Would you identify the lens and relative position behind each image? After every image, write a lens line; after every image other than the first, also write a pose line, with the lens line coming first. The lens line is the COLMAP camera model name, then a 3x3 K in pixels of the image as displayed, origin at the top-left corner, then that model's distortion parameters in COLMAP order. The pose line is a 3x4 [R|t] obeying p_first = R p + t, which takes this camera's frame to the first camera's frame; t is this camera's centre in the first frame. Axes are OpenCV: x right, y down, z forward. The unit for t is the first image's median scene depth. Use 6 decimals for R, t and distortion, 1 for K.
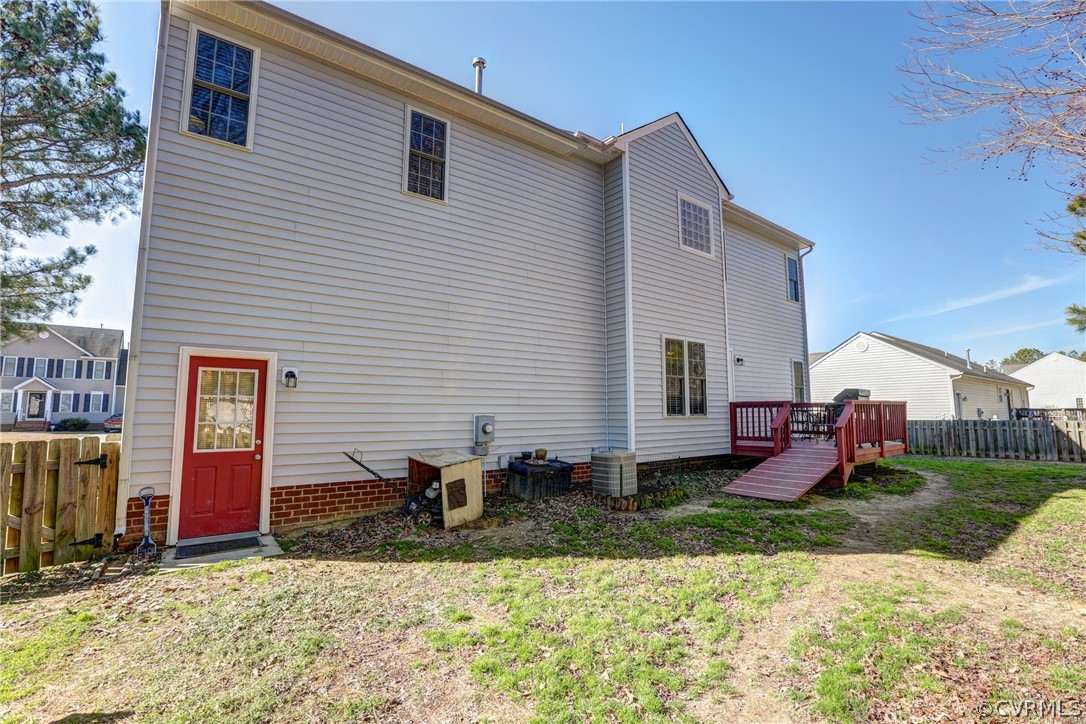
lens RADIAL K [[495.6, 0, 546.7], [0, 495.6, 363.5], [0, 0, 1]] dist [-0.049429, 0.016326]
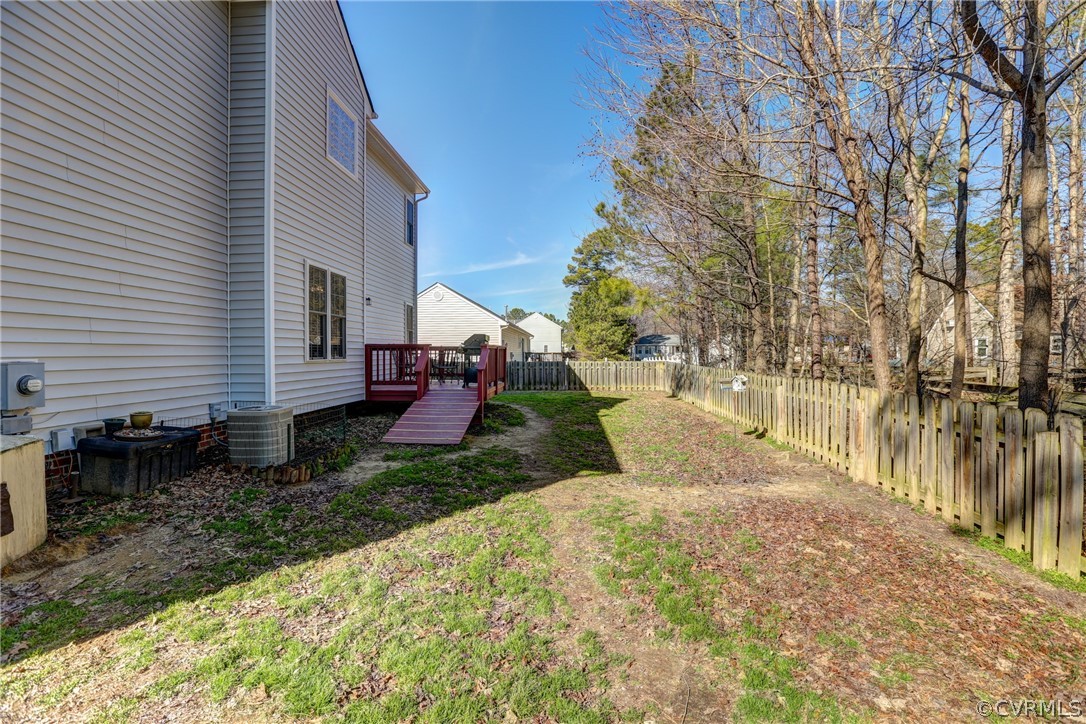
lens RADIAL K [[495.6, 0, 548.6], [0, 495.6, 356.9], [0, 0, 1]] dist [-0.049429, 0.016326]
pose [[0.644198, -0.003798, 0.764849, -0.149790], [-0.076089, 0.994709, 0.069026, 0.018038], [-0.761065, -0.102663, 0.640500, 0.205974]]
